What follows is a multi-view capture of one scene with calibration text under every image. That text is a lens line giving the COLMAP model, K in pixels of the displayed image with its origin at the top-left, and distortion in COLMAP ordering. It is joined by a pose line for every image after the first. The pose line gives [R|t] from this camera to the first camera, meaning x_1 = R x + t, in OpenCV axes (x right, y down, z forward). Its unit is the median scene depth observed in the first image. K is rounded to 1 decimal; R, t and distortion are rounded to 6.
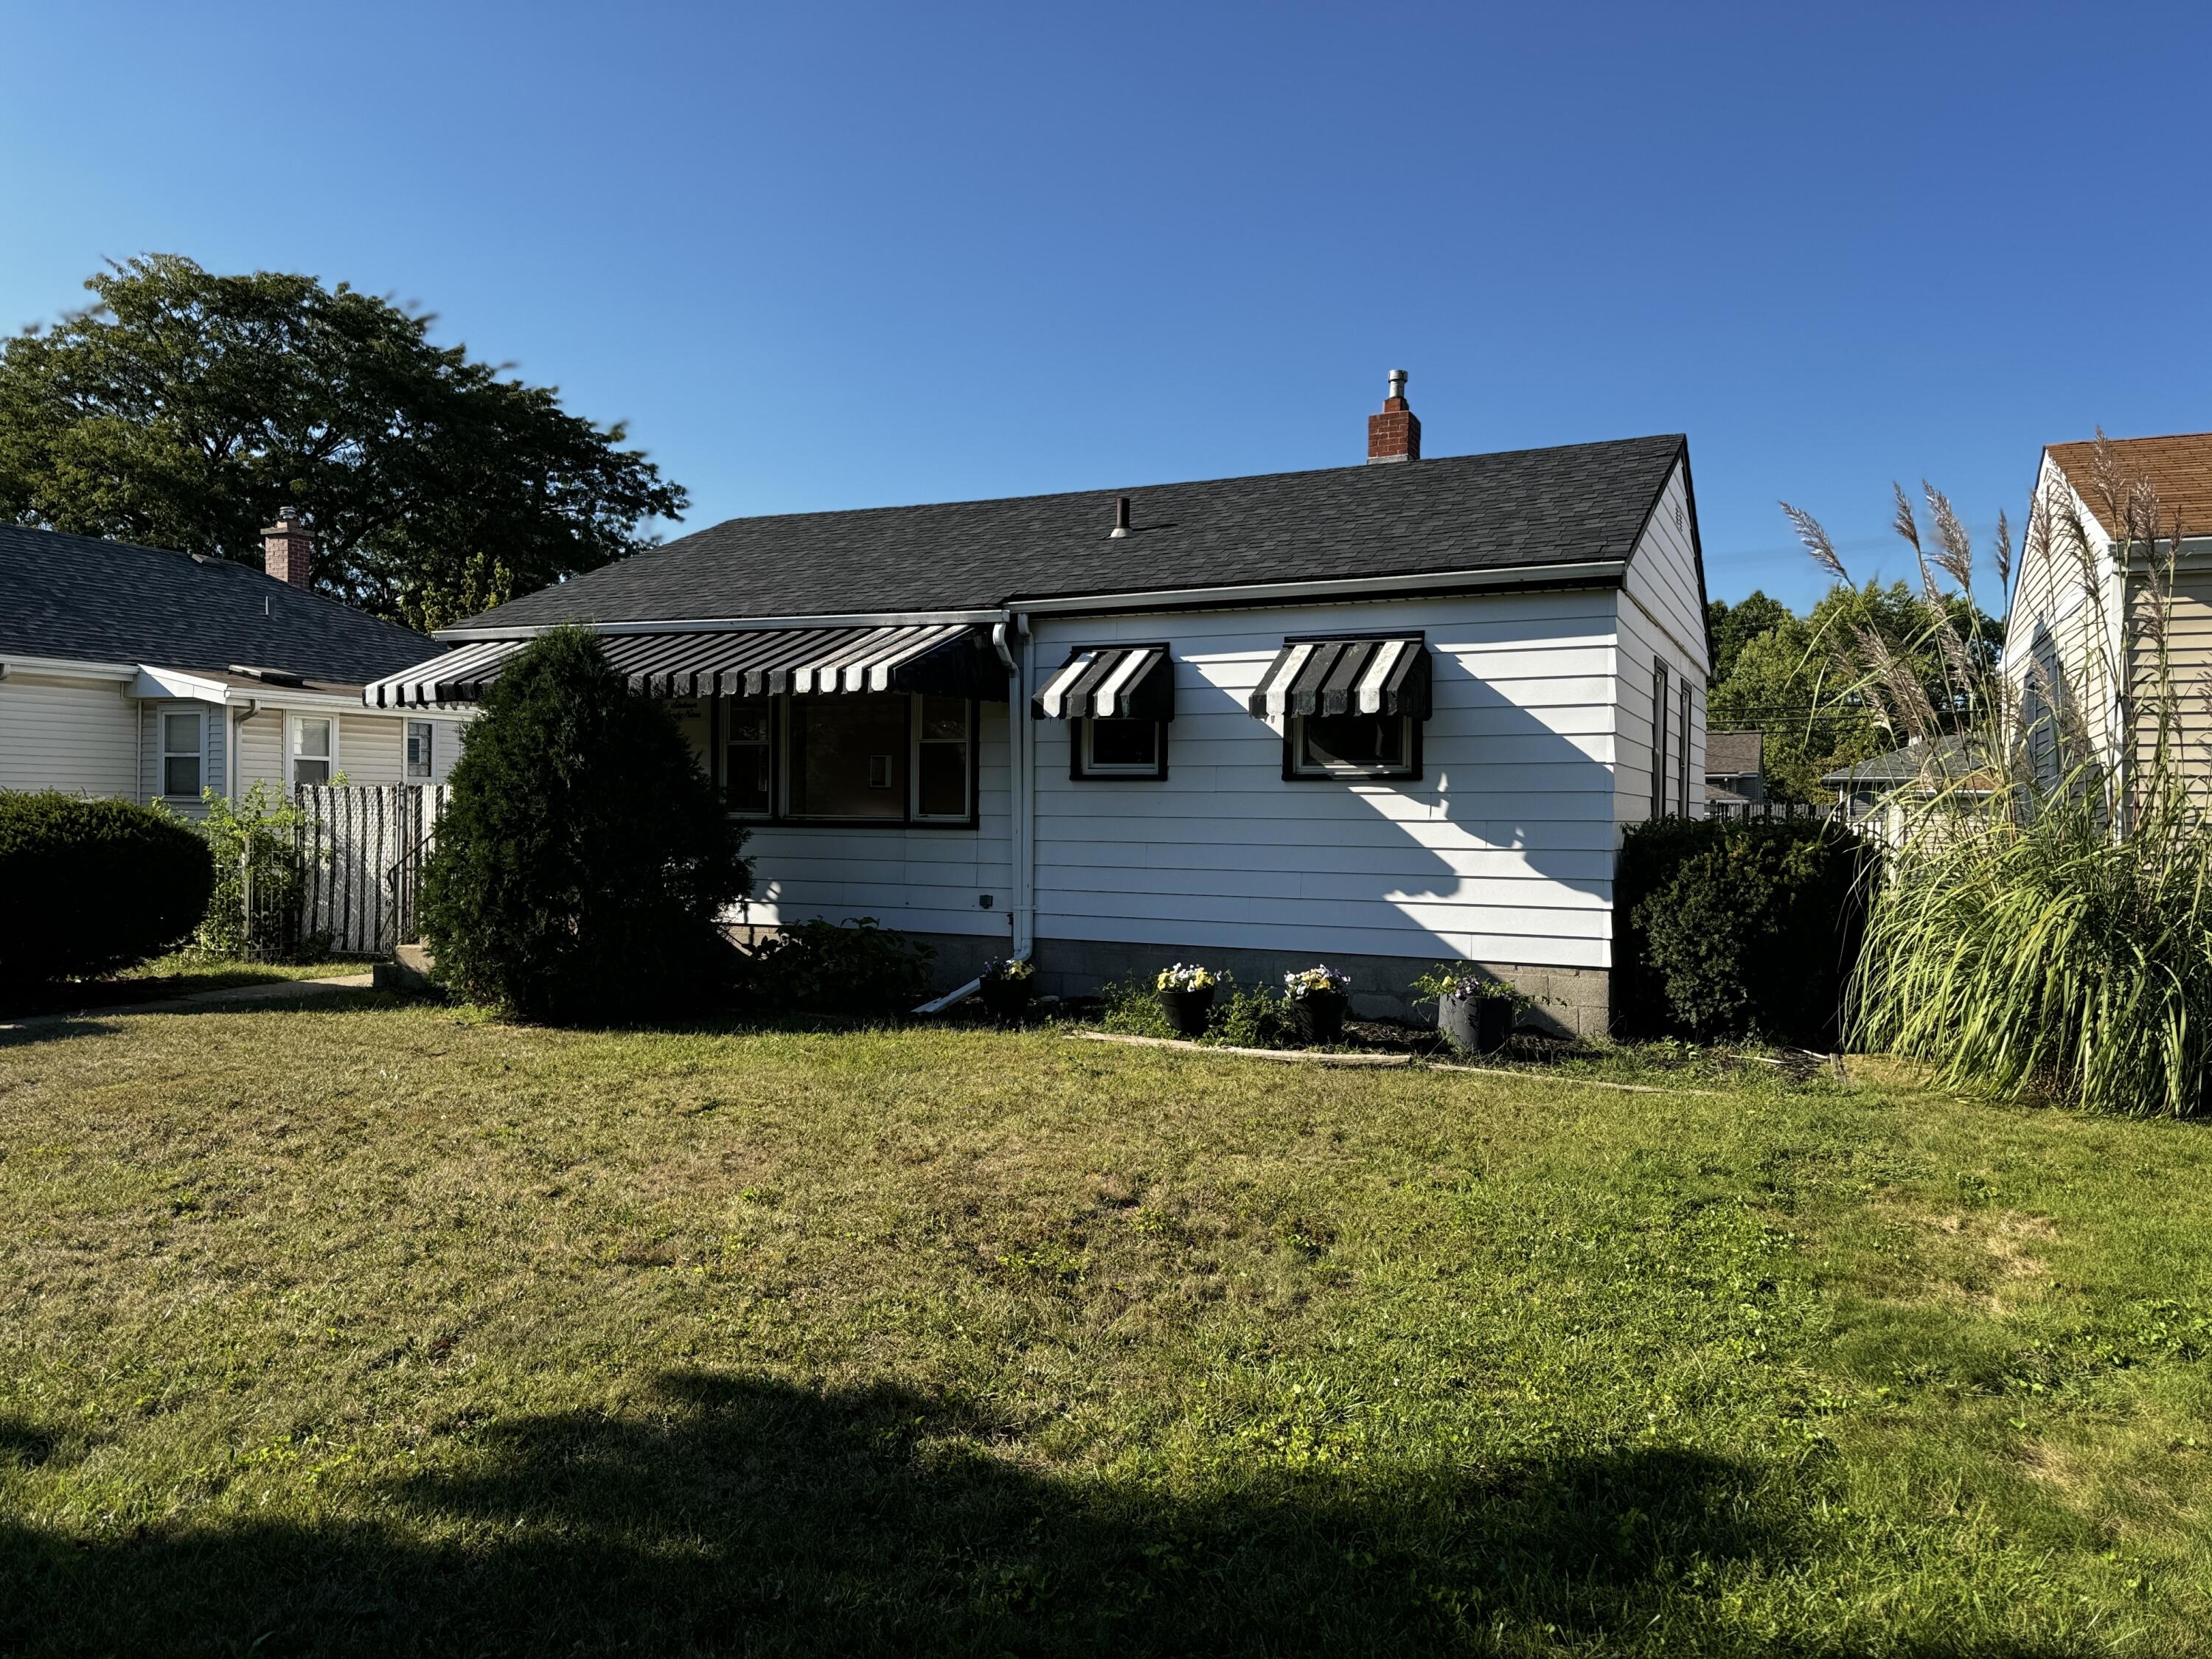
lens RADIAL K [[1539.3, 0, 1106.0], [0, 1539.3, 829.5], [0, 0, 1]] dist [0.093293, -0.133568]
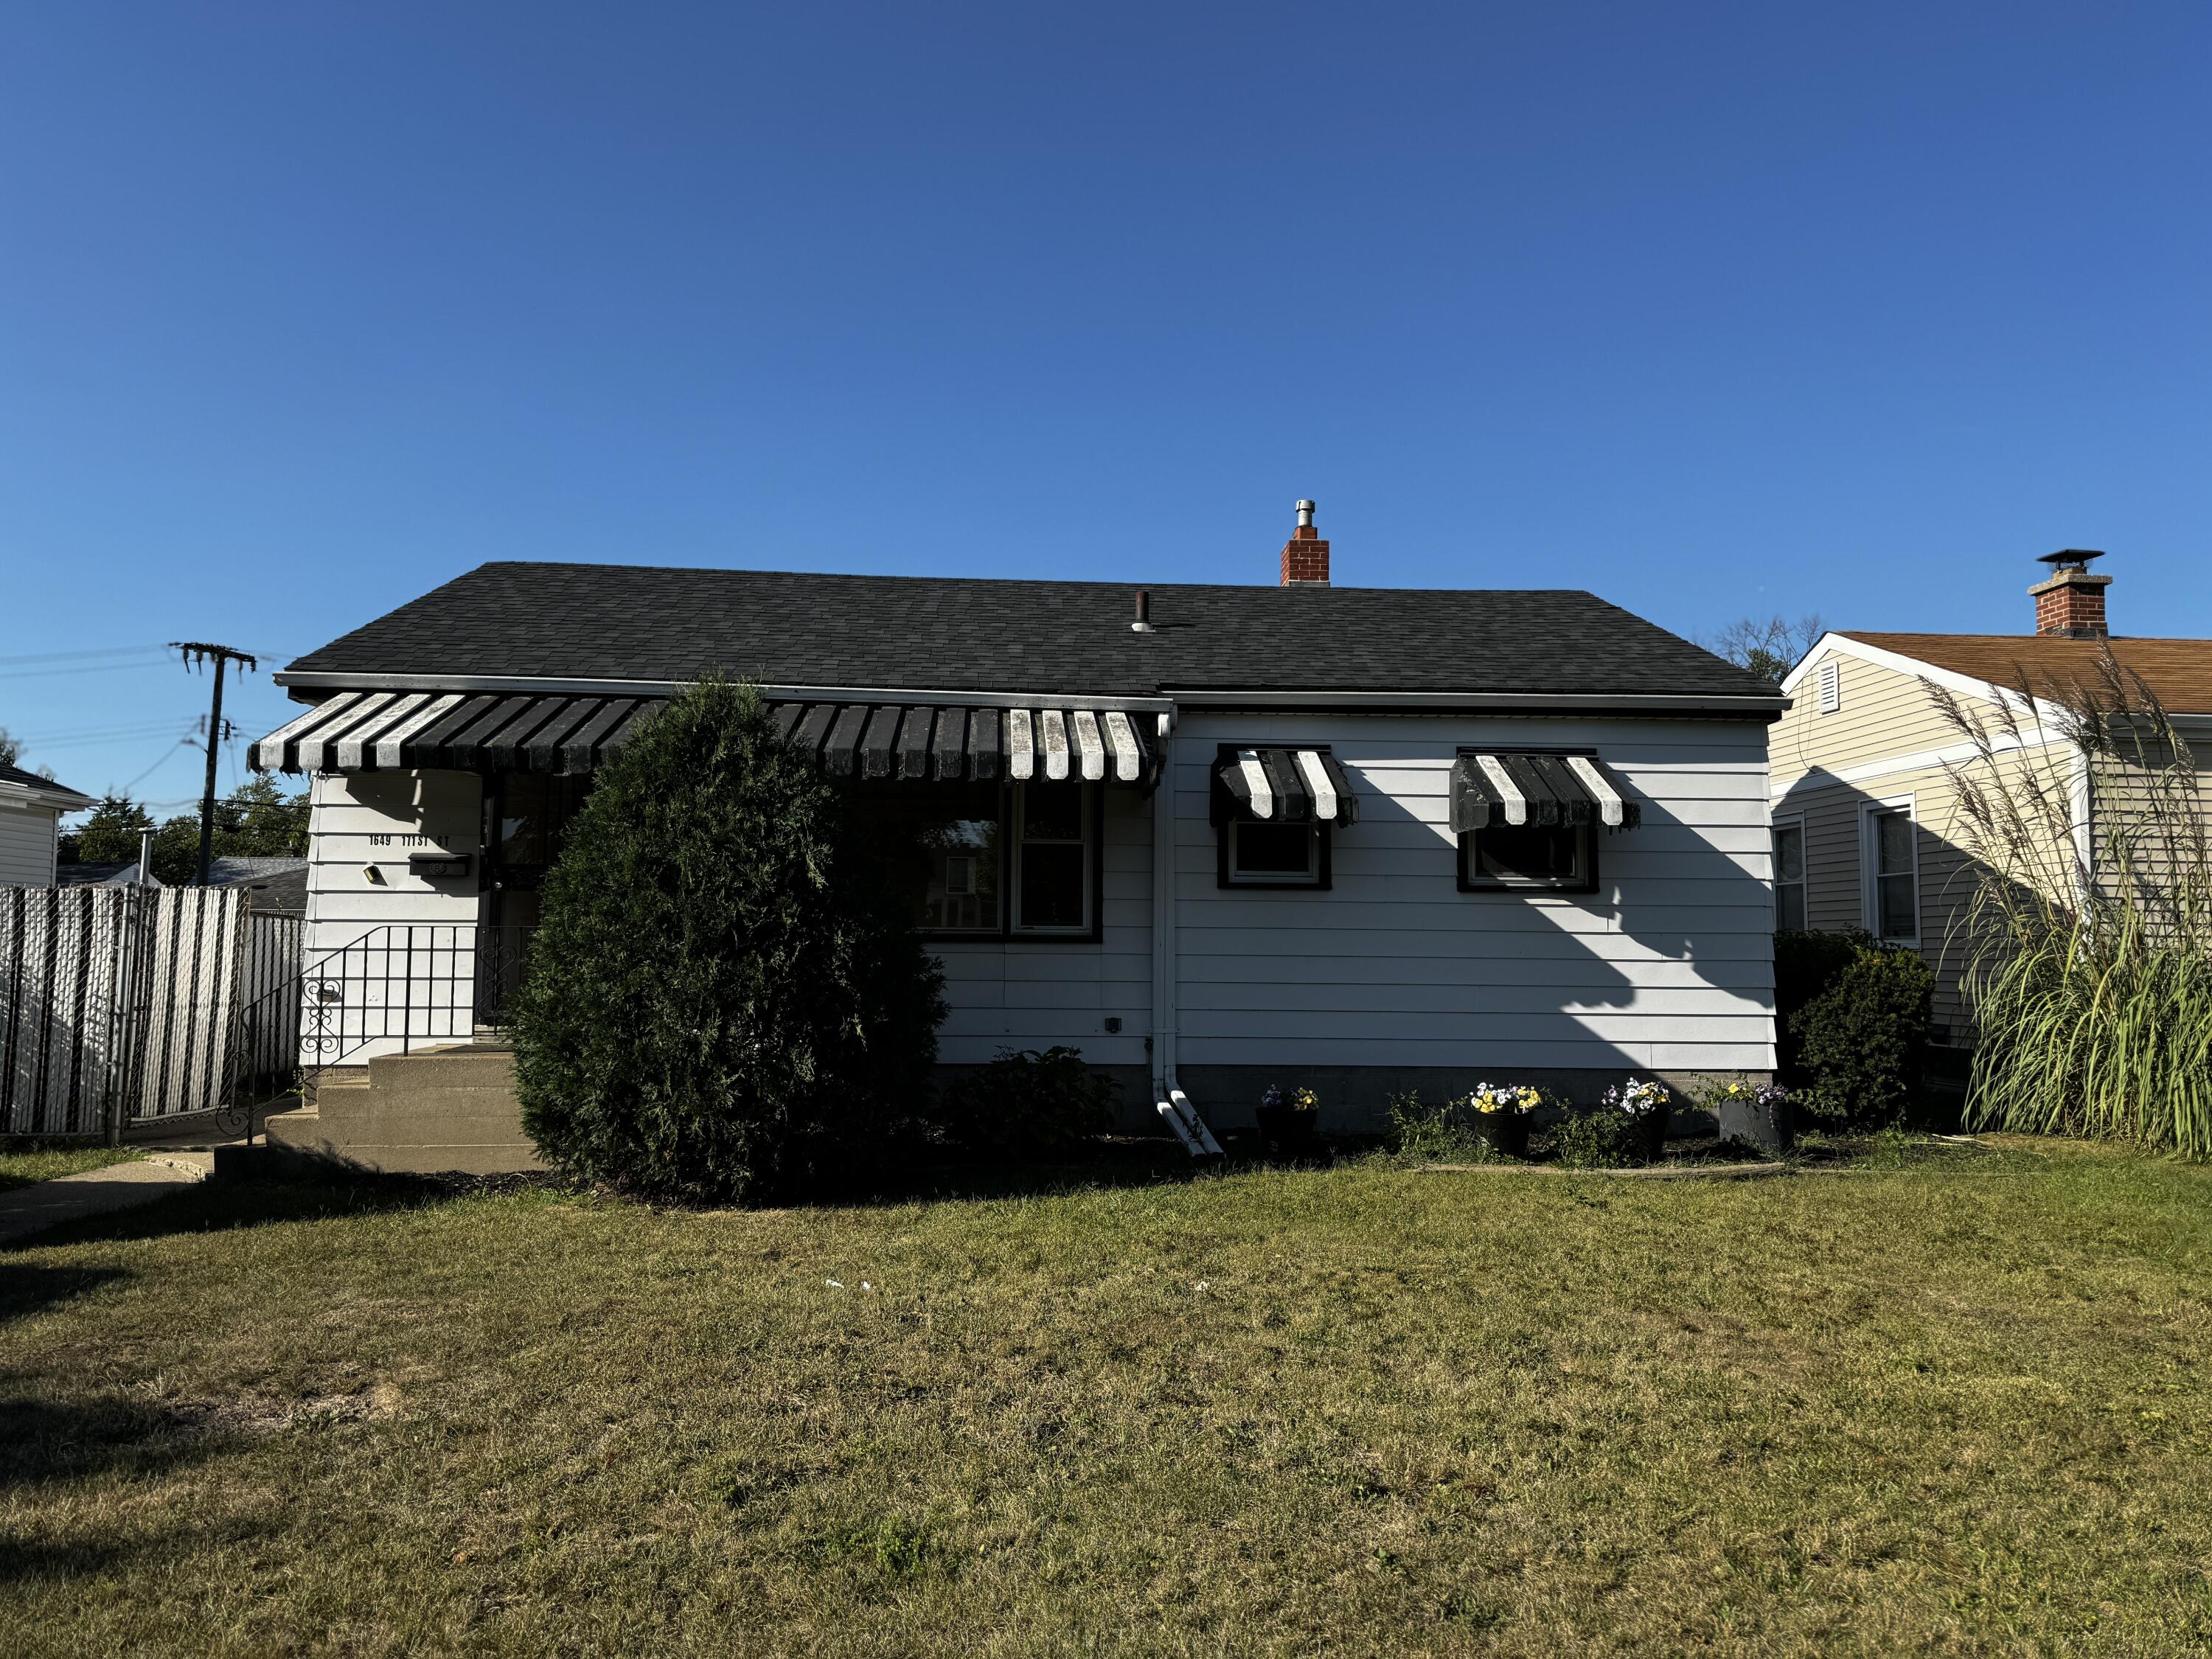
lens RADIAL K [[1539.3, 0, 1106.0], [0, 1539.3, 829.5], [0, 0, 1]] dist [0.093293, -0.133568]
pose [[0.875039, 0.035280, 0.482765, -0.572561], [0.005884, 0.996491, -0.083488, 0.009963], [-0.484016, 0.075896, 0.871761, 0.254065]]
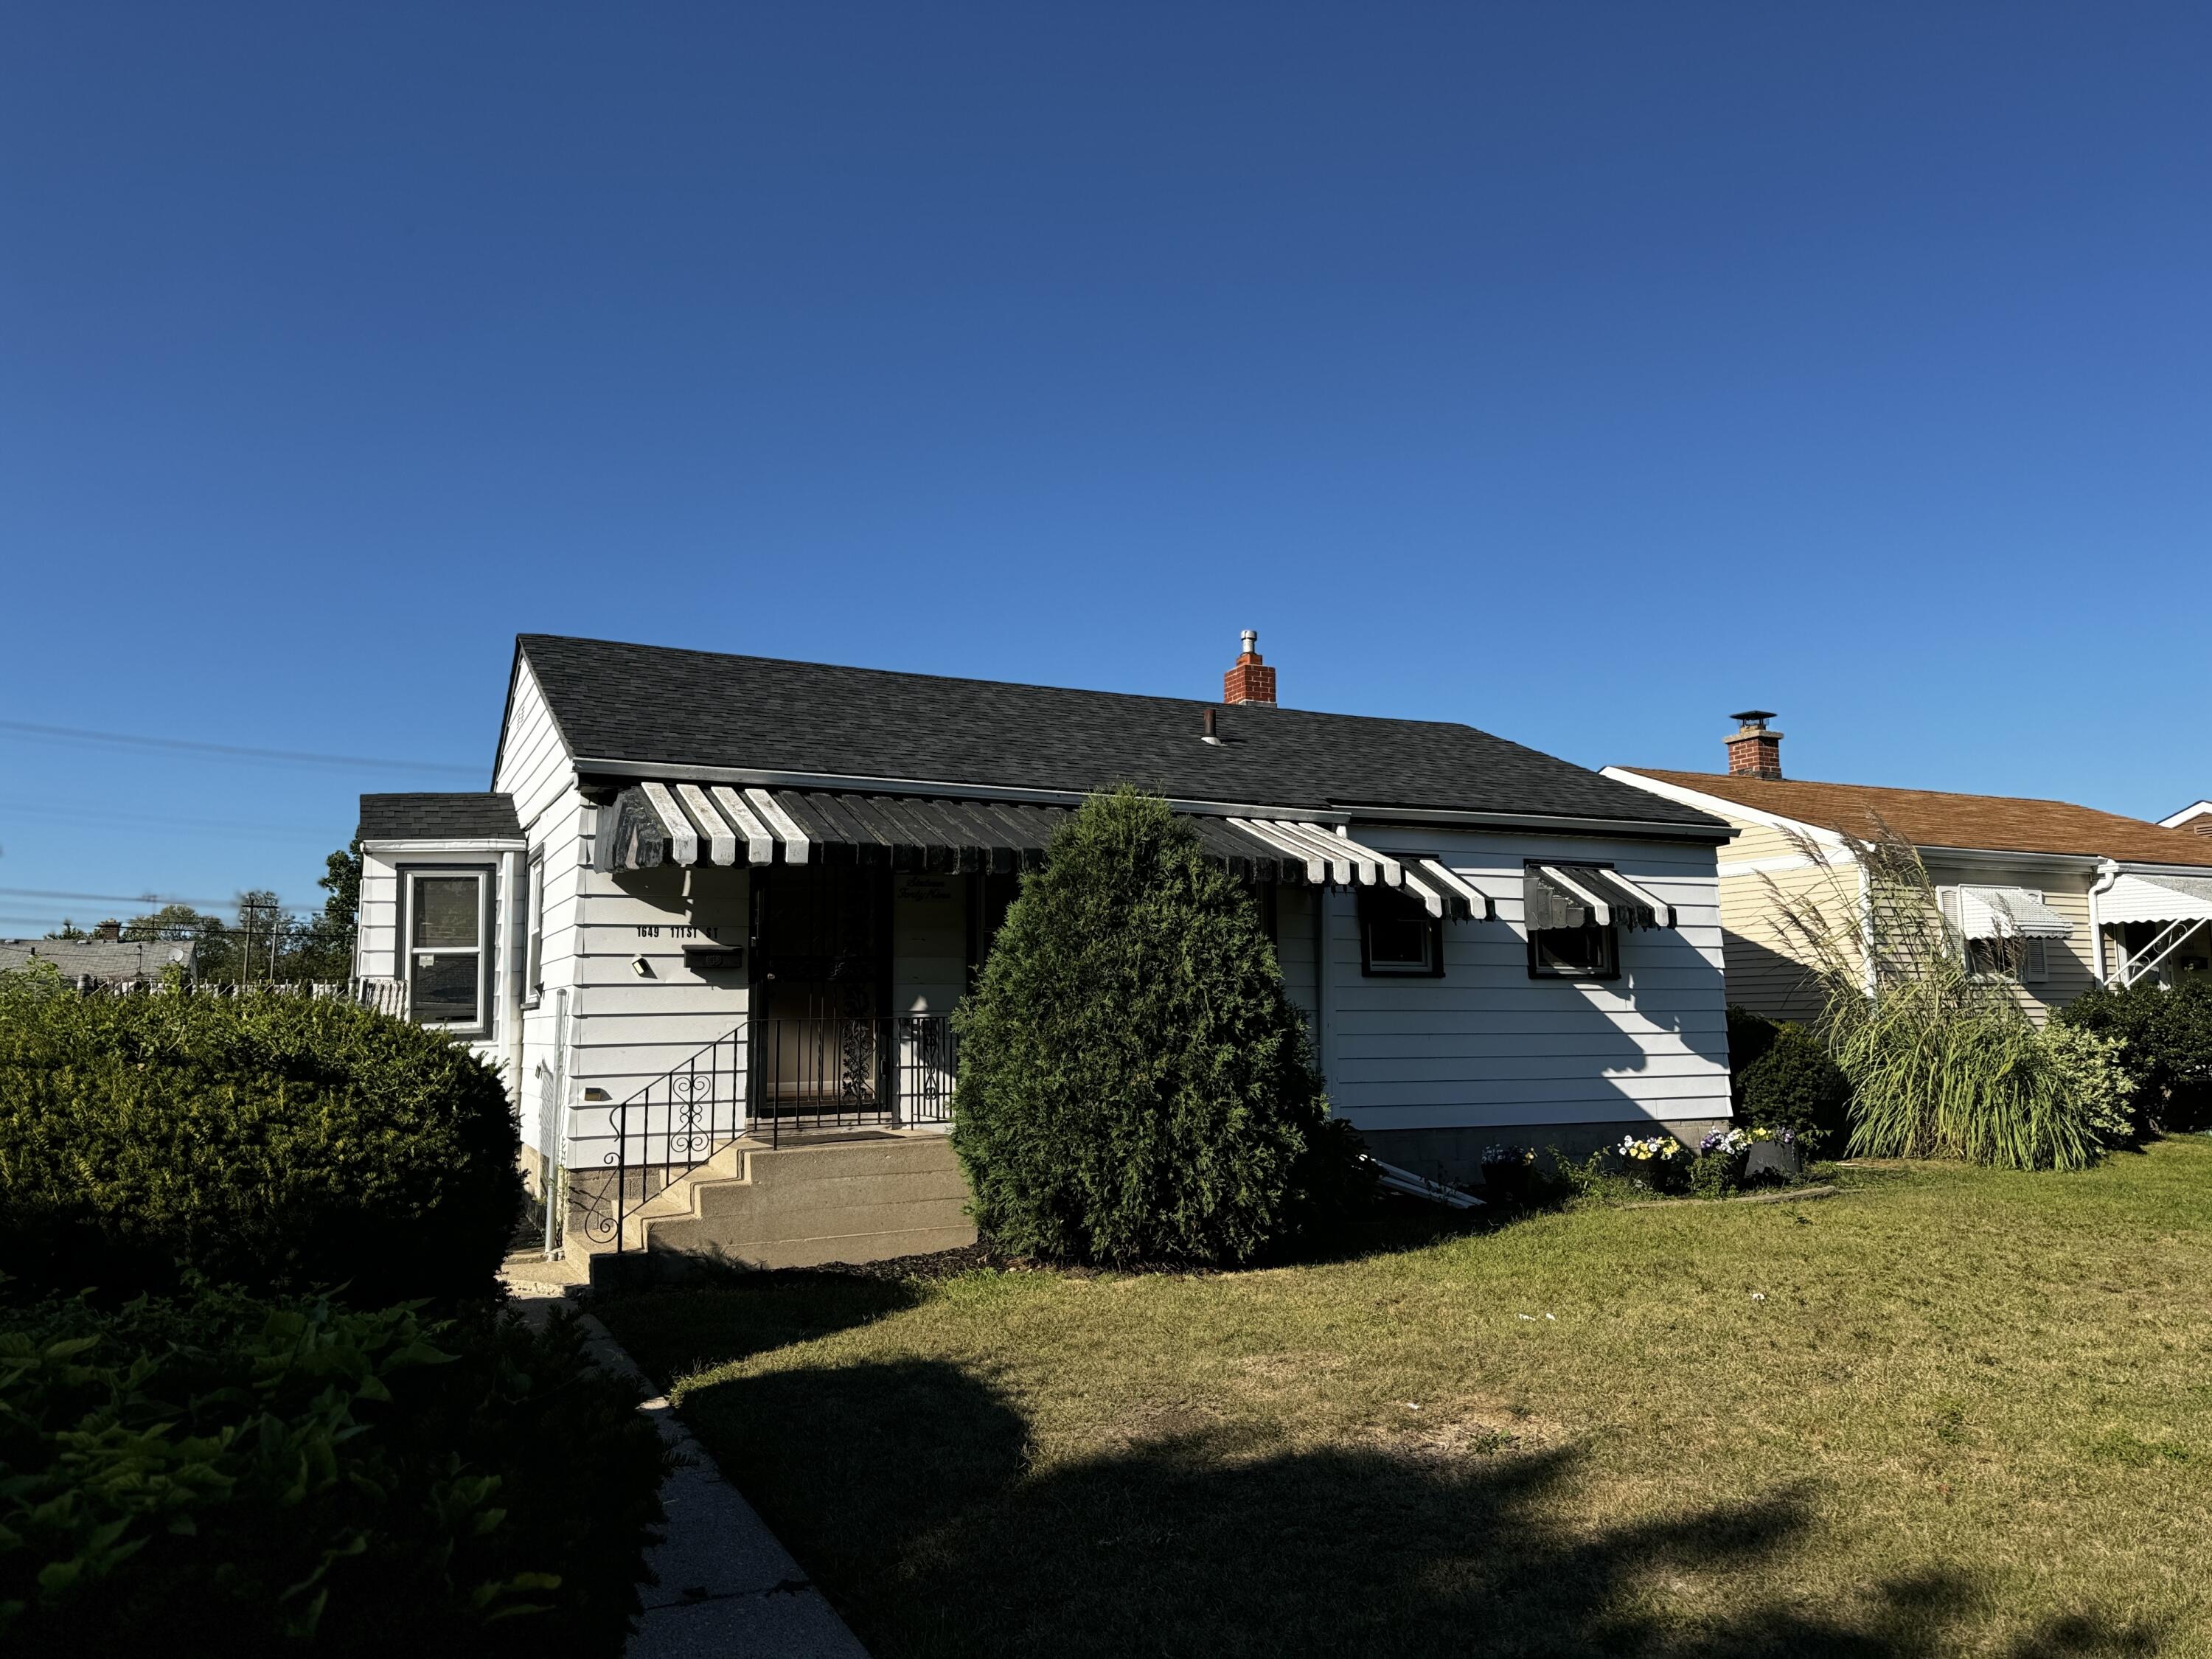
lens RADIAL K [[1539.3, 0, 1106.0], [0, 1539.3, 829.5], [0, 0, 1]] dist [0.093293, -0.133568]
pose [[0.637237, 0.081655, 0.766330, -1.046791], [0.023559, 0.991842, -0.125274, -0.003828], [-0.770307, 0.097884, 0.630115, 0.500030]]
